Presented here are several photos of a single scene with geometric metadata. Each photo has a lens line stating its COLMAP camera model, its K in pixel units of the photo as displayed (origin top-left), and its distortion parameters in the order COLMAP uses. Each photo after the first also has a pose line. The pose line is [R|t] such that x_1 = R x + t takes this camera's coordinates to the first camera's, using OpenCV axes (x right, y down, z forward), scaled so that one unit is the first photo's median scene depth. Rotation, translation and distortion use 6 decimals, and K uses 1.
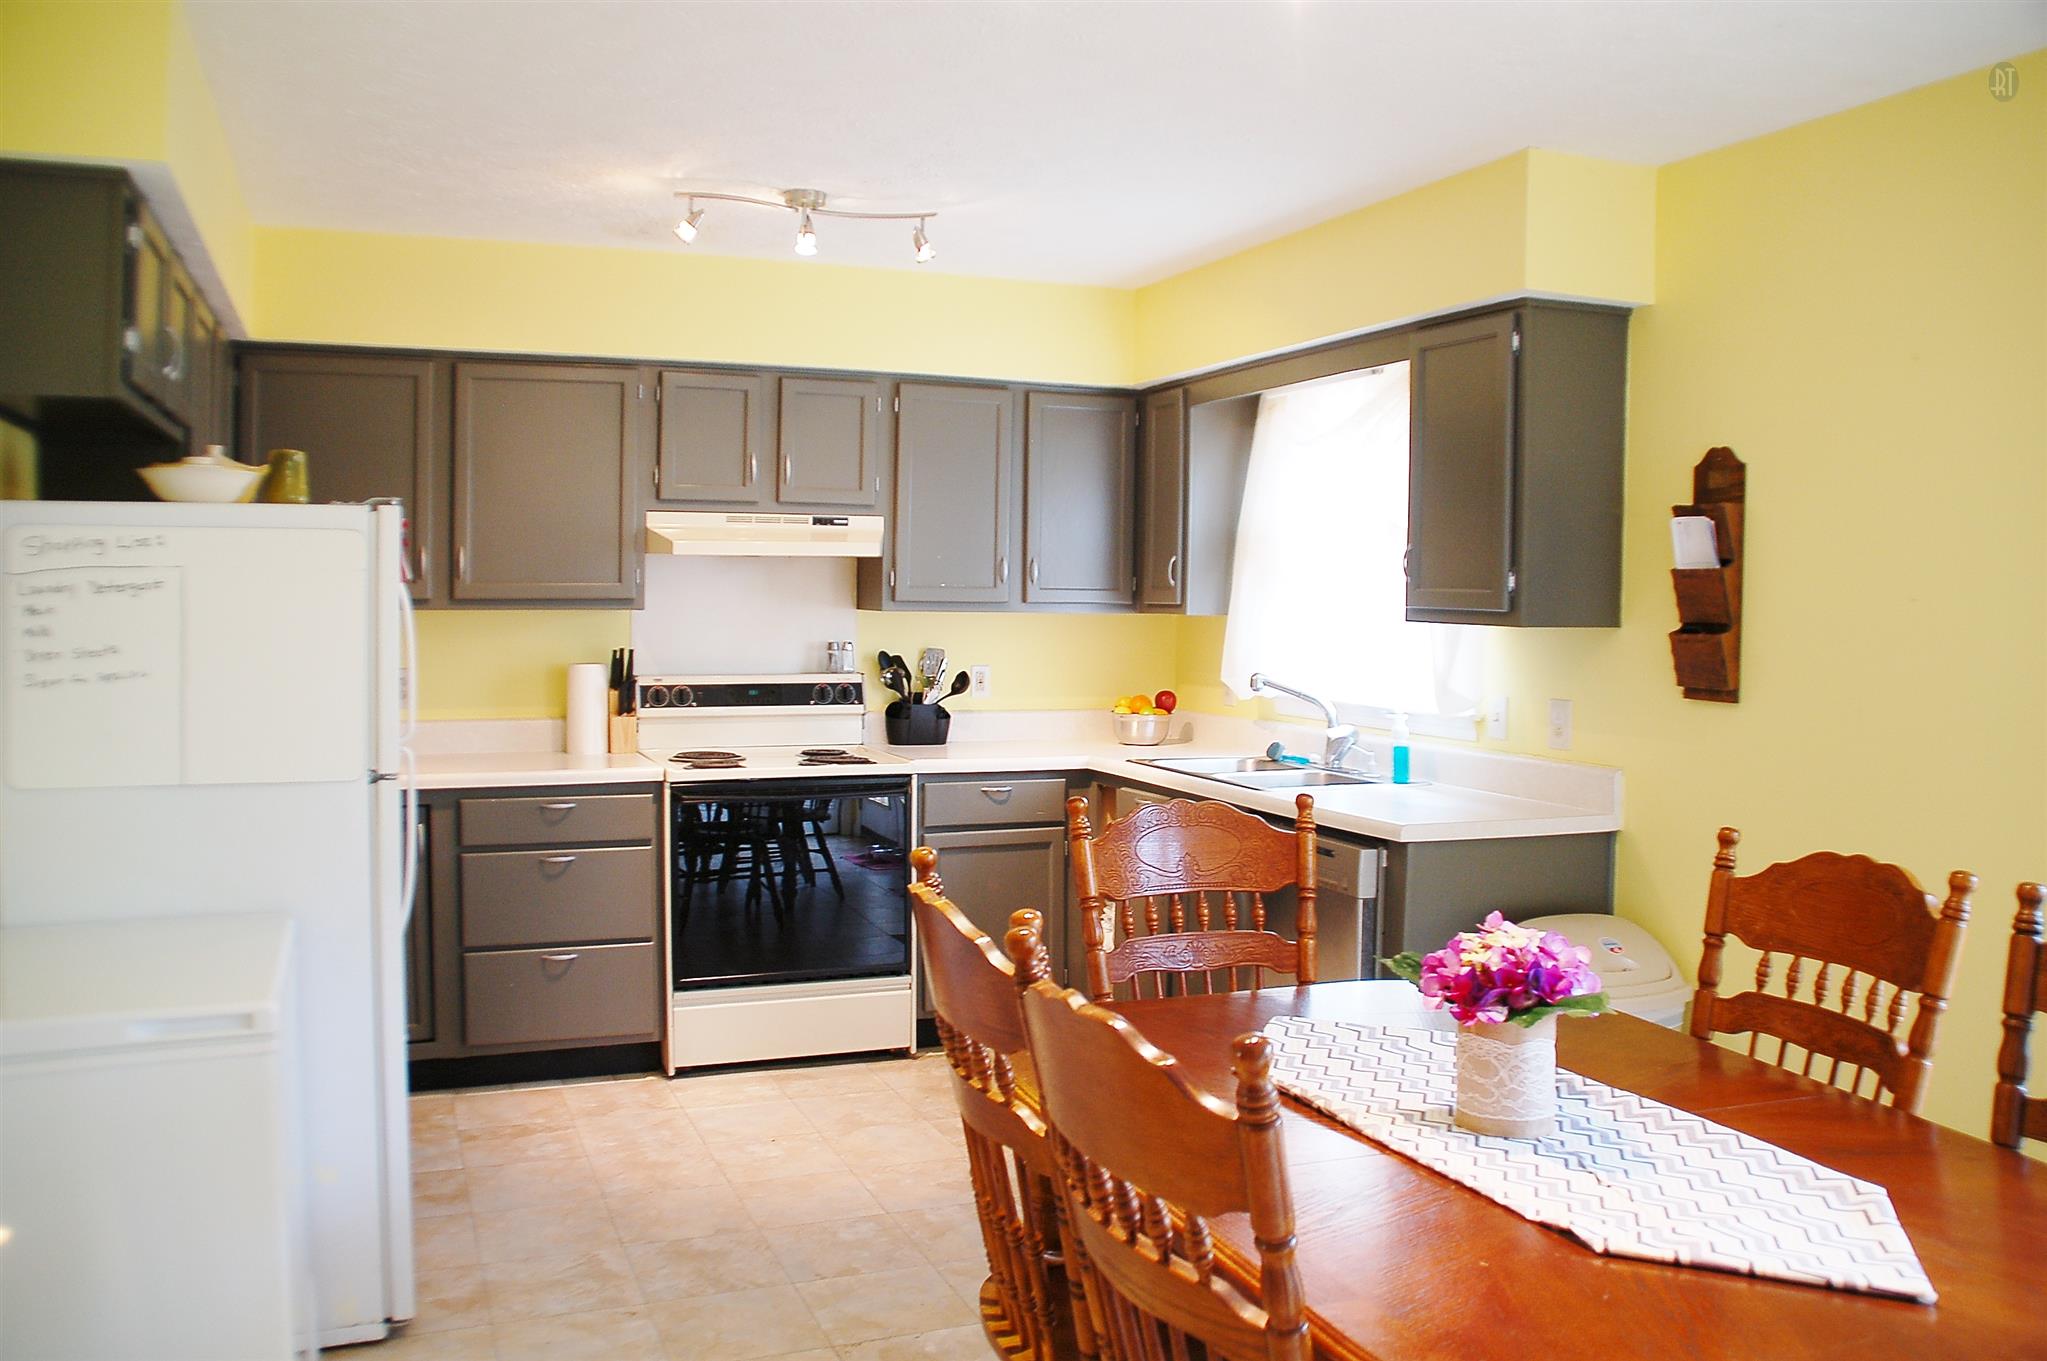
lens RADIAL K [[1741.2, 0, 1023.5], [0, 1741.2, 680.5], [0, 0, 1]] dist [-0.080059, 0.021735]
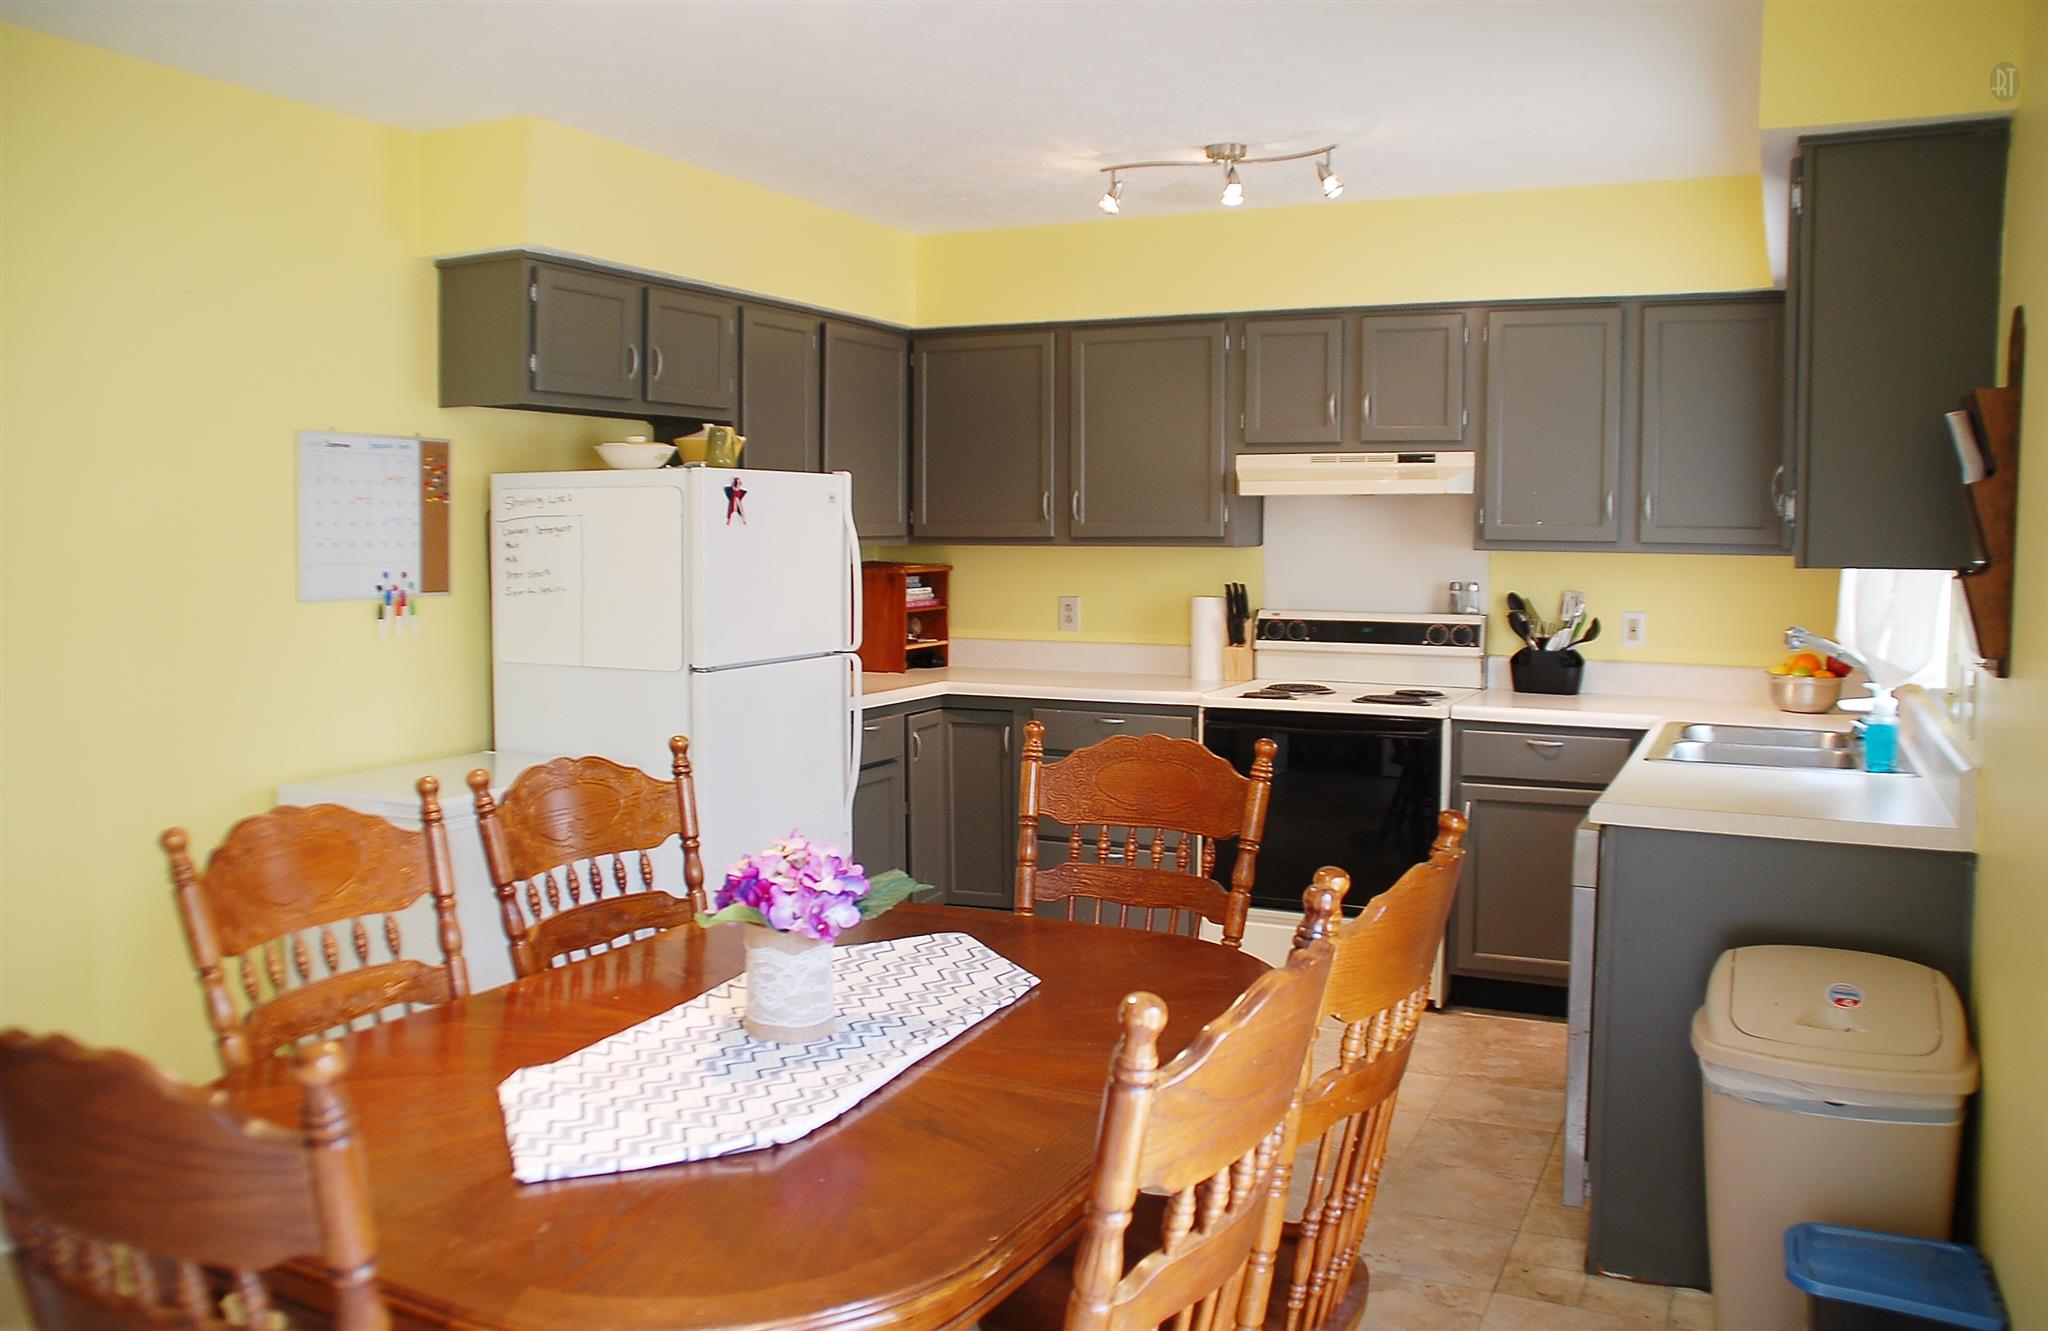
lens RADIAL K [[1820.8, 0, 1120.6], [0, 1820.8, 707.1], [0, 0, 1]] dist [-0.087566, 0.007078]
pose [[0.646545, 0.066428, -0.759978, 0.579184], [-0.034372, 0.997727, 0.057967, -0.004975], [0.762101, -0.011357, 0.647359, 0.208974]]
